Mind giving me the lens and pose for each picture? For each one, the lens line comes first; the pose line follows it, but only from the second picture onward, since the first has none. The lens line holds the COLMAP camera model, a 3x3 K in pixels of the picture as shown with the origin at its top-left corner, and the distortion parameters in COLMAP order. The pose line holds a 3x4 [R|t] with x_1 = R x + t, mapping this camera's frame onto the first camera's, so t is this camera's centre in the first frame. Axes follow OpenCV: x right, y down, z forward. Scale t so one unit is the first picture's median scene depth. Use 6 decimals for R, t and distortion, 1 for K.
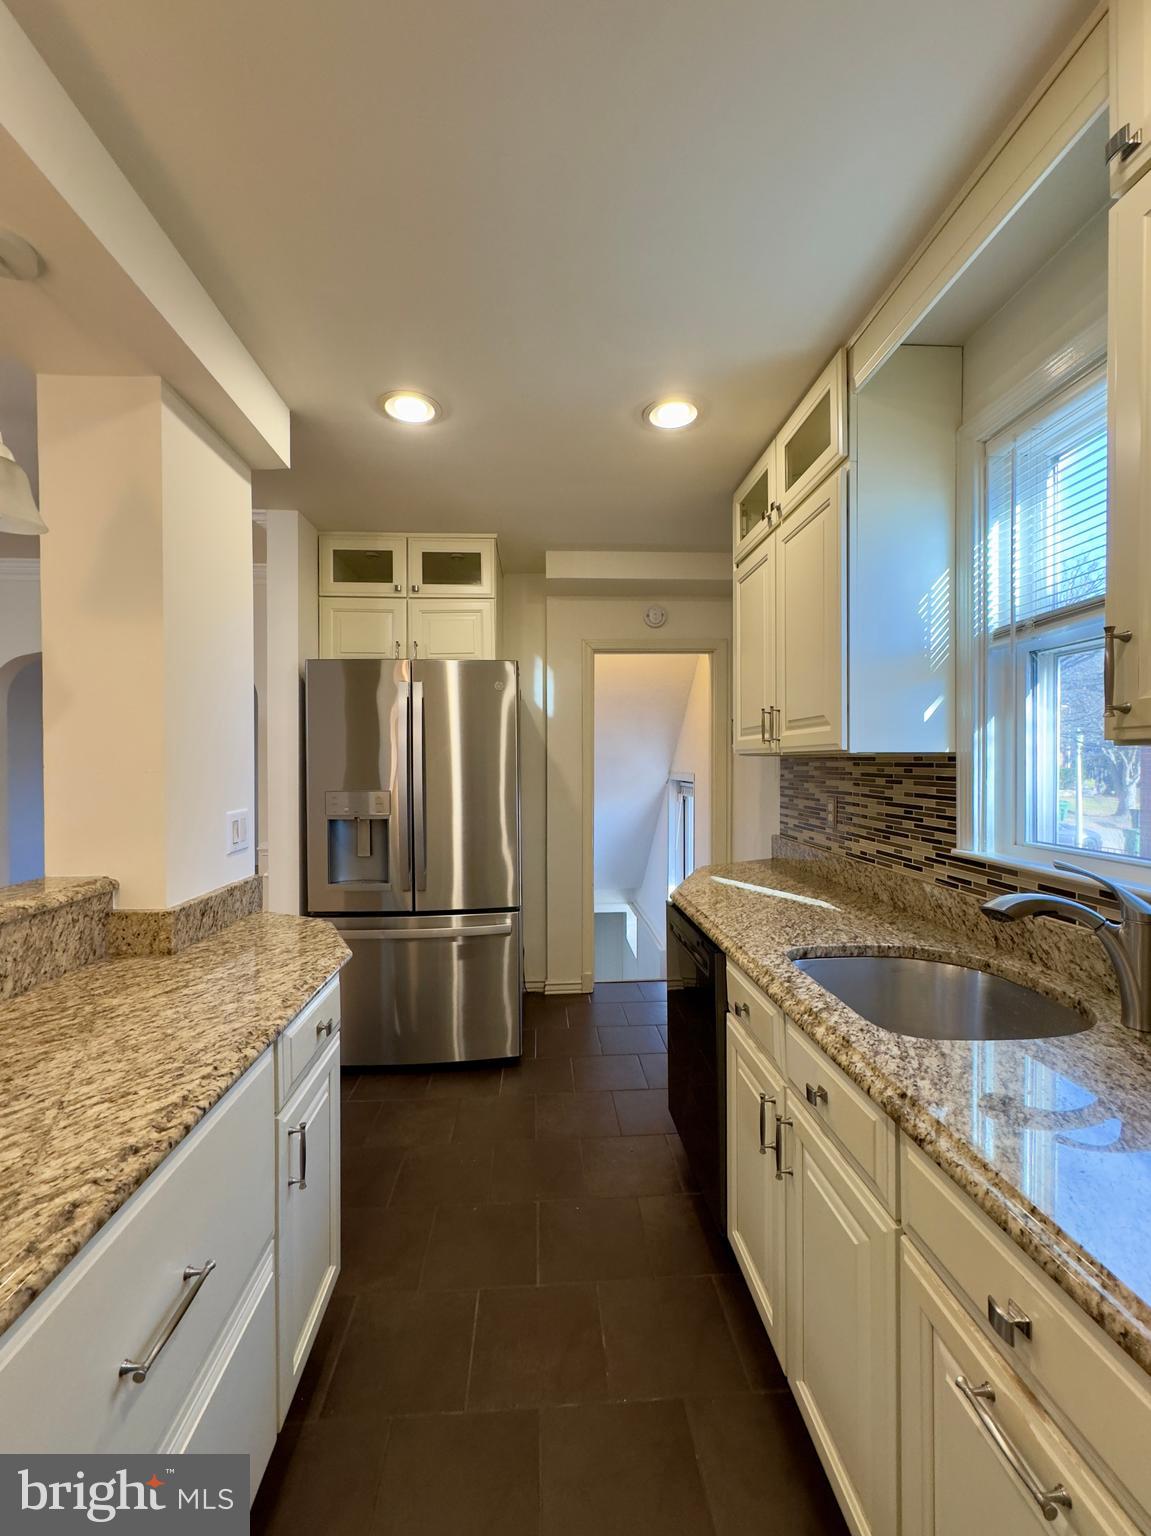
lens RADIAL K [[613.7, 0, 575.0], [0, 613.7, 763.1], [0, 0, 1]] dist [-0.002333, -0.000292]
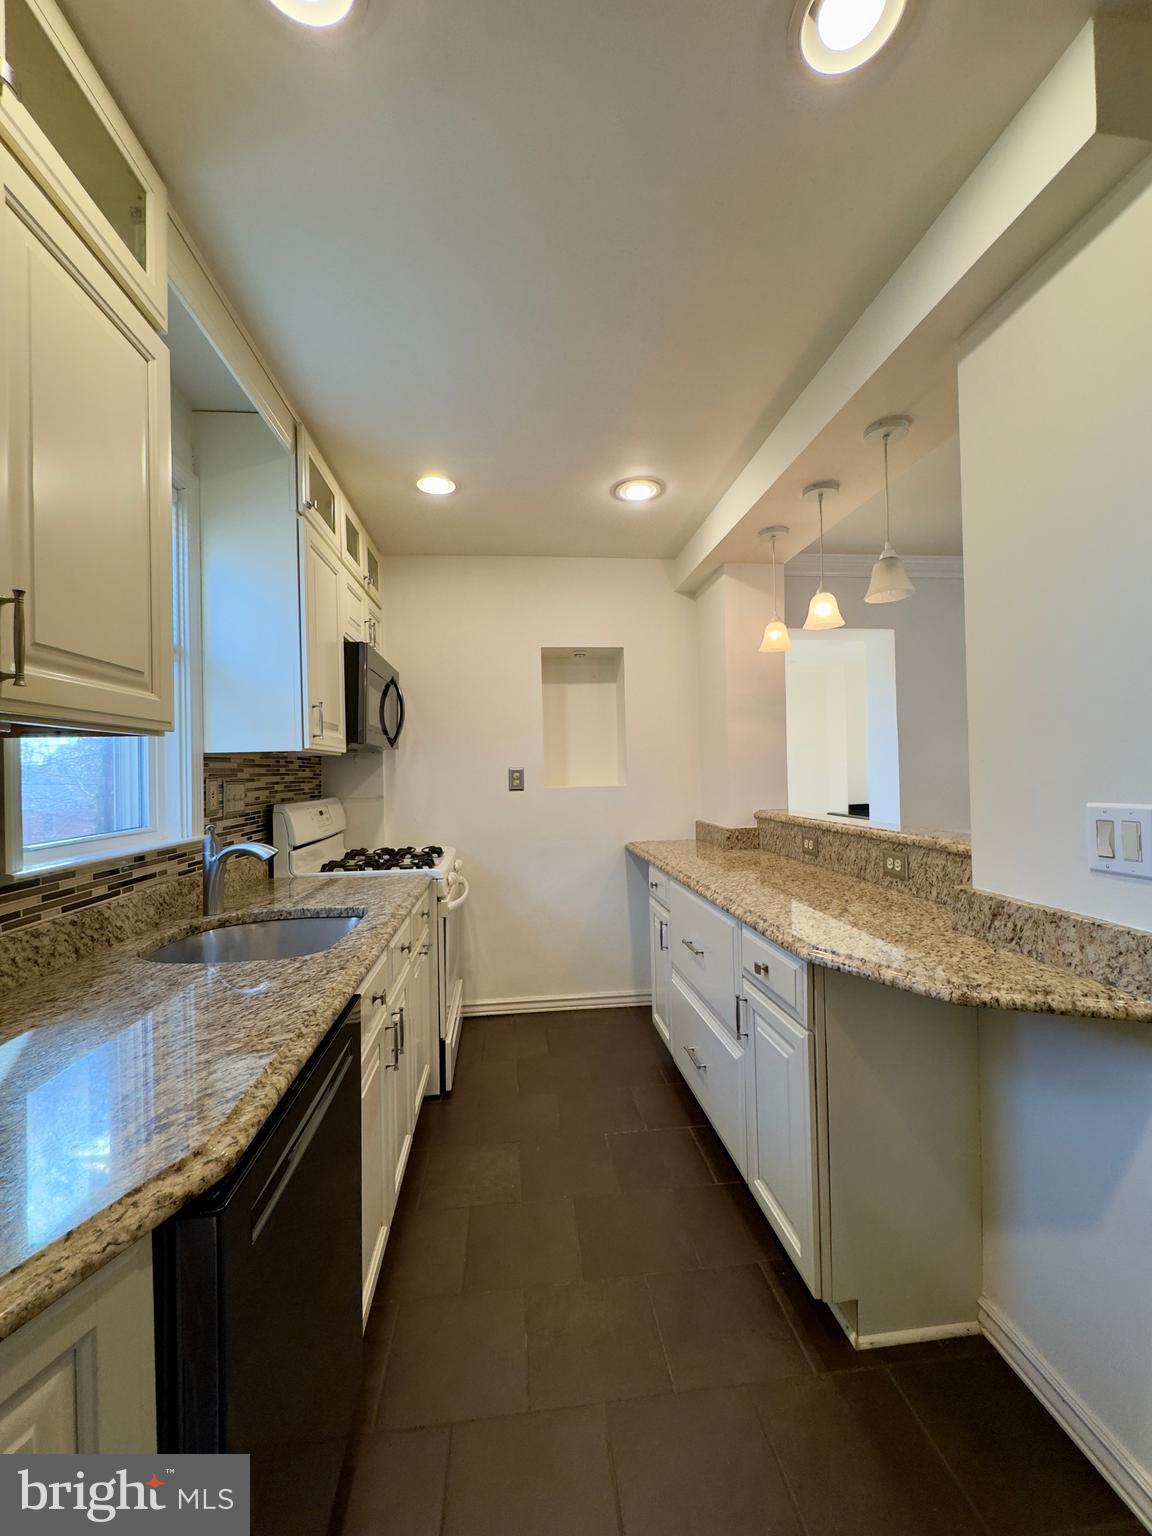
lens RADIAL K [[613.7, 0, 573.1], [0, 613.7, 767.8], [0, 0, 1]] dist [-0.002333, -0.000292]
pose [[-0.998982, 0.024456, -0.037911, -0.010578], [0.024574, 0.999695, -0.002646, 0.032549], [0.037835, -0.003575, -0.999278, 1.641886]]
